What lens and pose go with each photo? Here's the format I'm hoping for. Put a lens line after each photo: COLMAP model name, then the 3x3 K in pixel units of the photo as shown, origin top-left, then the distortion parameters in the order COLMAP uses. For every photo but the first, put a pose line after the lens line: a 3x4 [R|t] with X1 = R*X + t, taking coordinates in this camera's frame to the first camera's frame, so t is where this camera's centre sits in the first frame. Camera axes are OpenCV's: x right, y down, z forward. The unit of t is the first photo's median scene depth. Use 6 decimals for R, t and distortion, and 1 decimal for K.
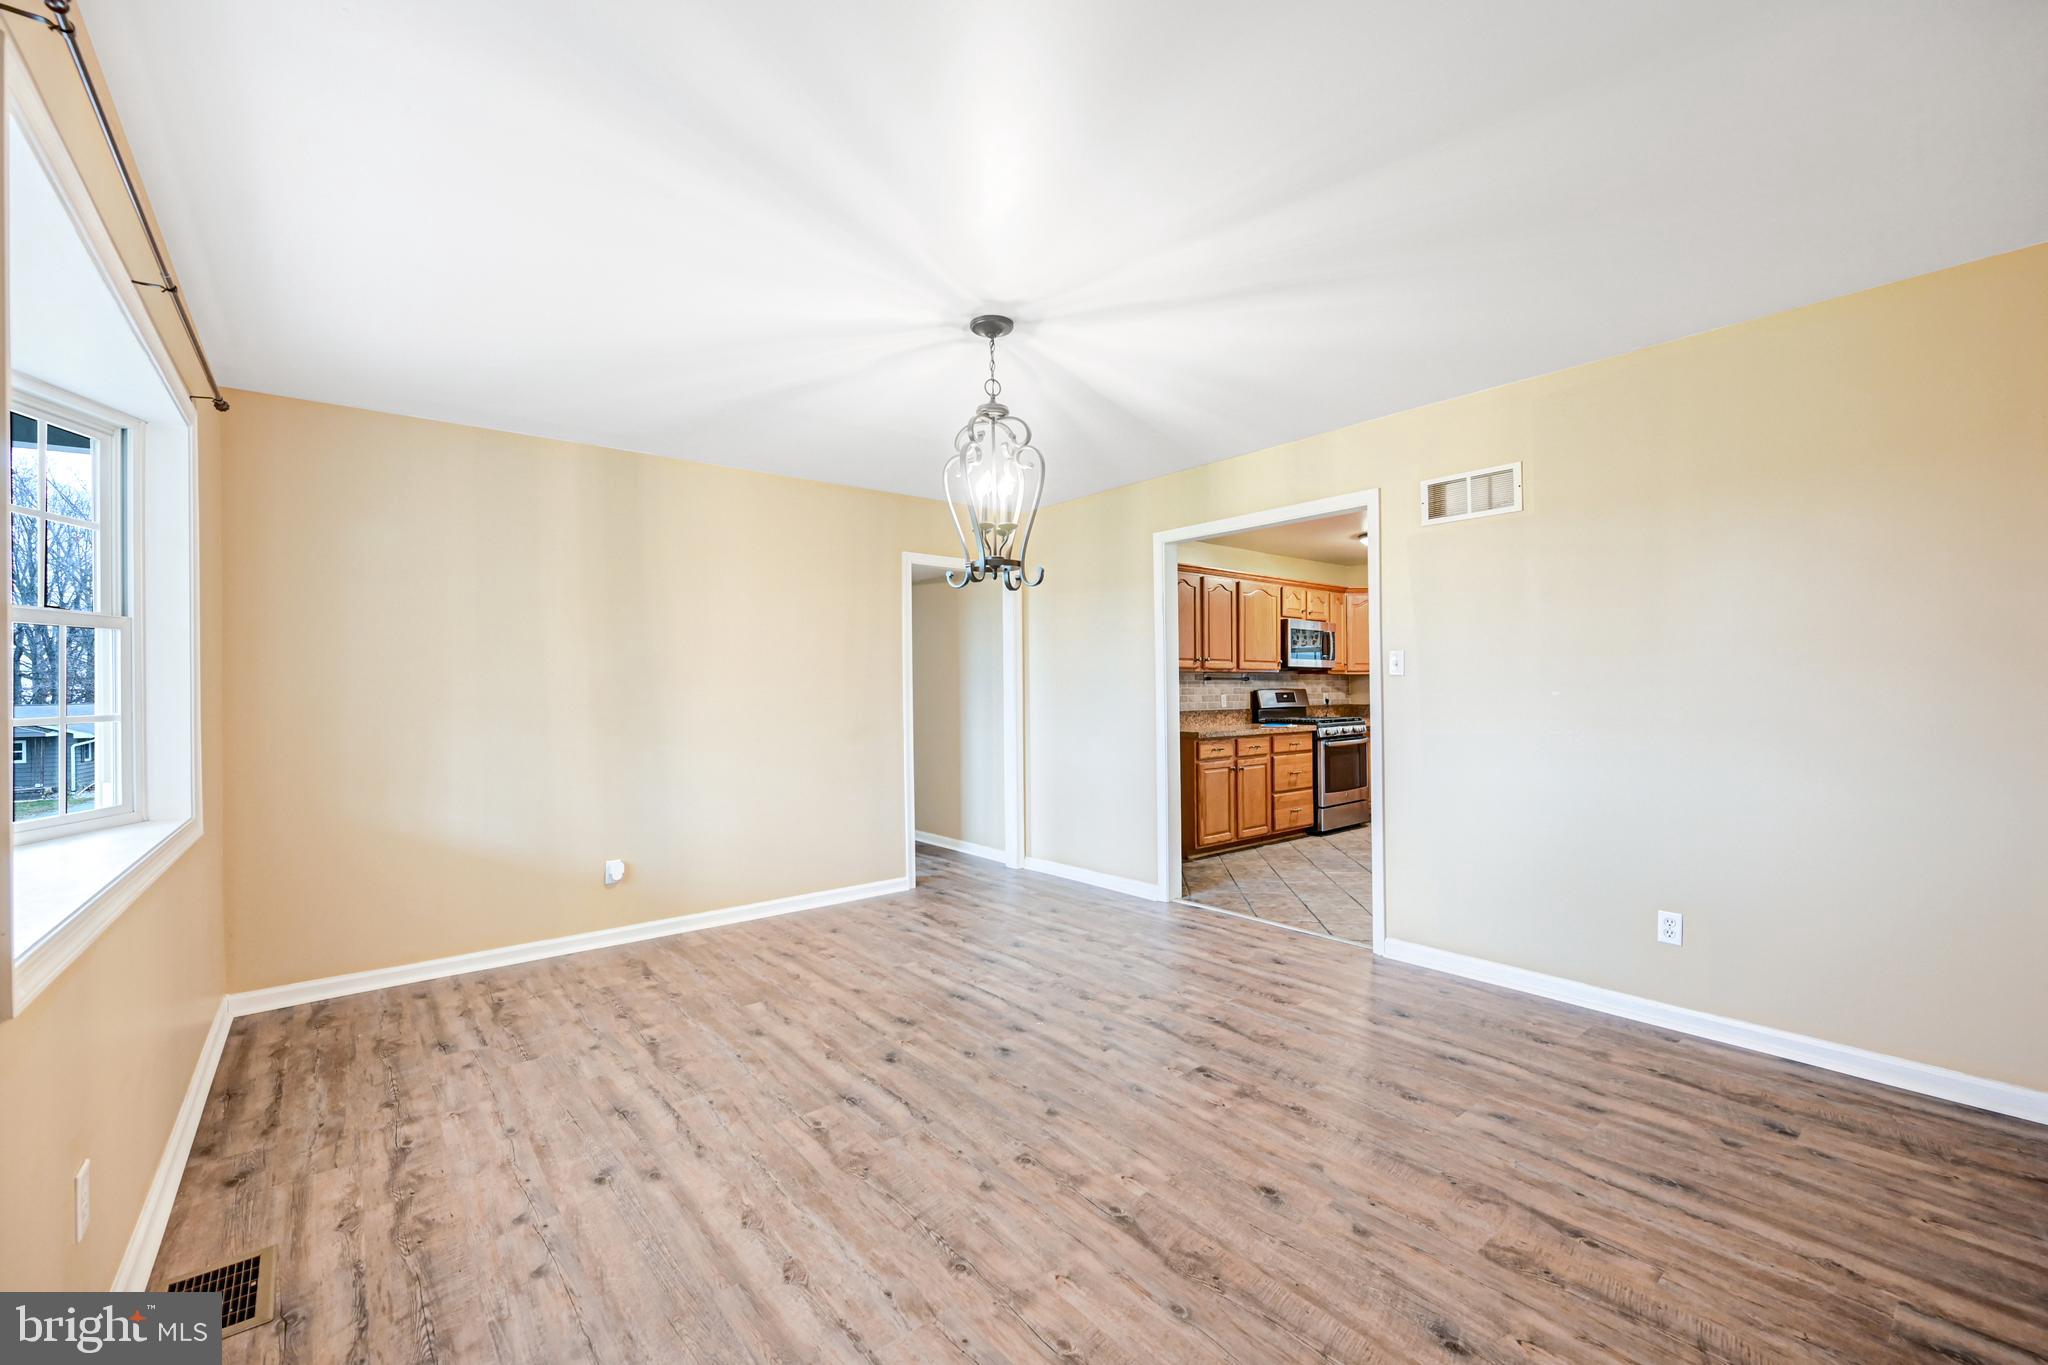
lens RADIAL K [[802.5, 0, 1028.9], [0, 802.5, 686.6], [0, 0, 1]] dist [-0.002333, -0.000141]
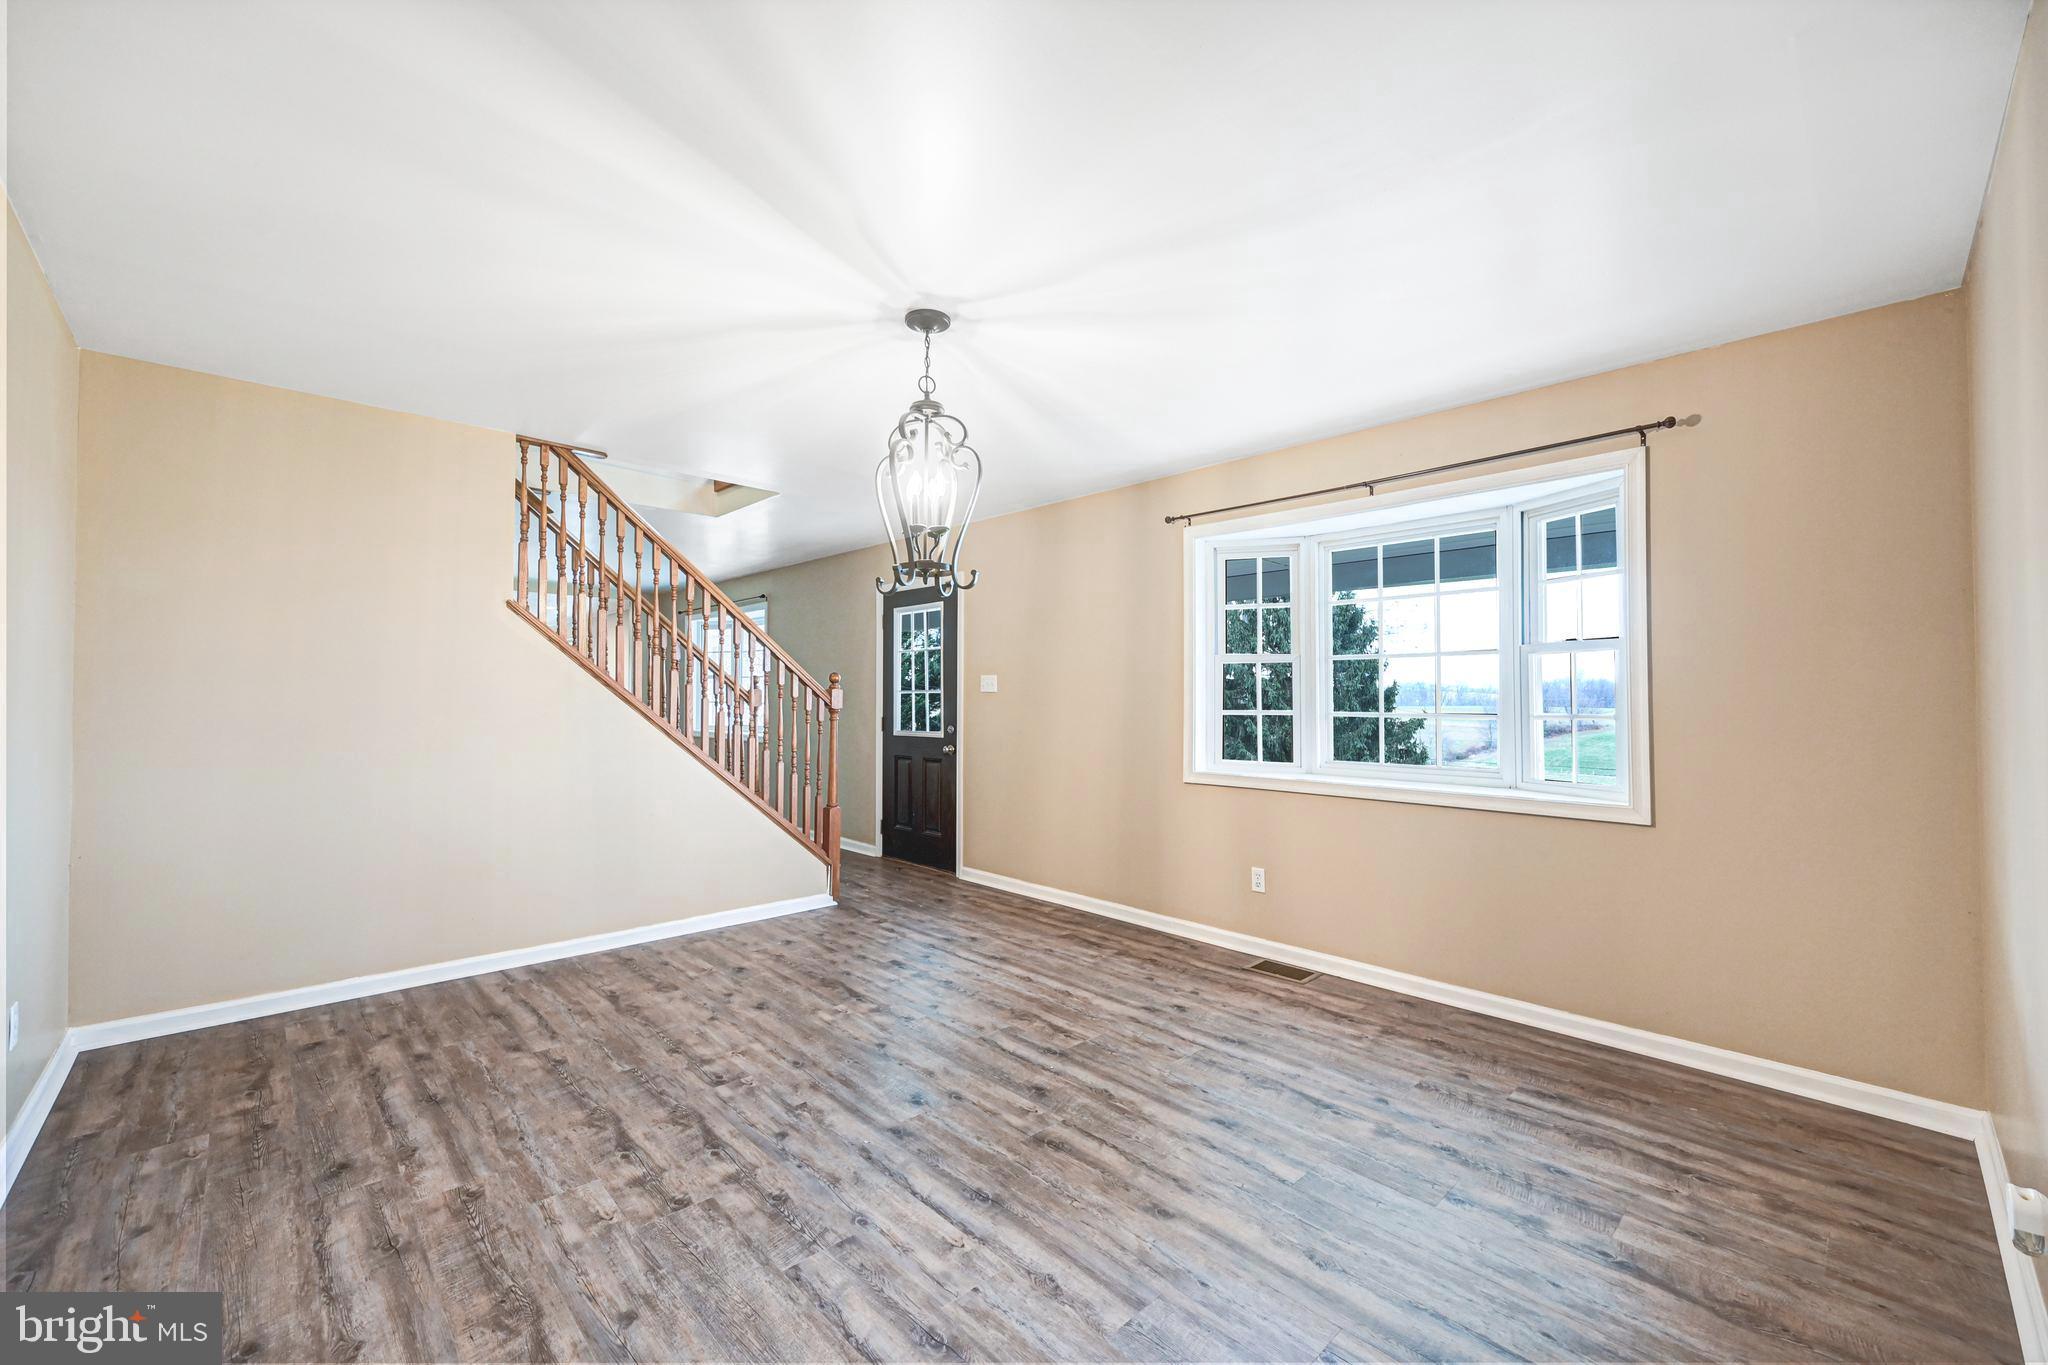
lens RADIAL K [[802.5, 0, 1026.7], [0, 802.5, 687.6], [0, 0, 1]] dist [-0.002333, -0.000141]
pose [[-0.997213, 0.005699, -0.074393, -0.089847], [0.006947, 0.999839, -0.016525, 0.005801], [0.074287, -0.016996, -0.997092, 1.931488]]
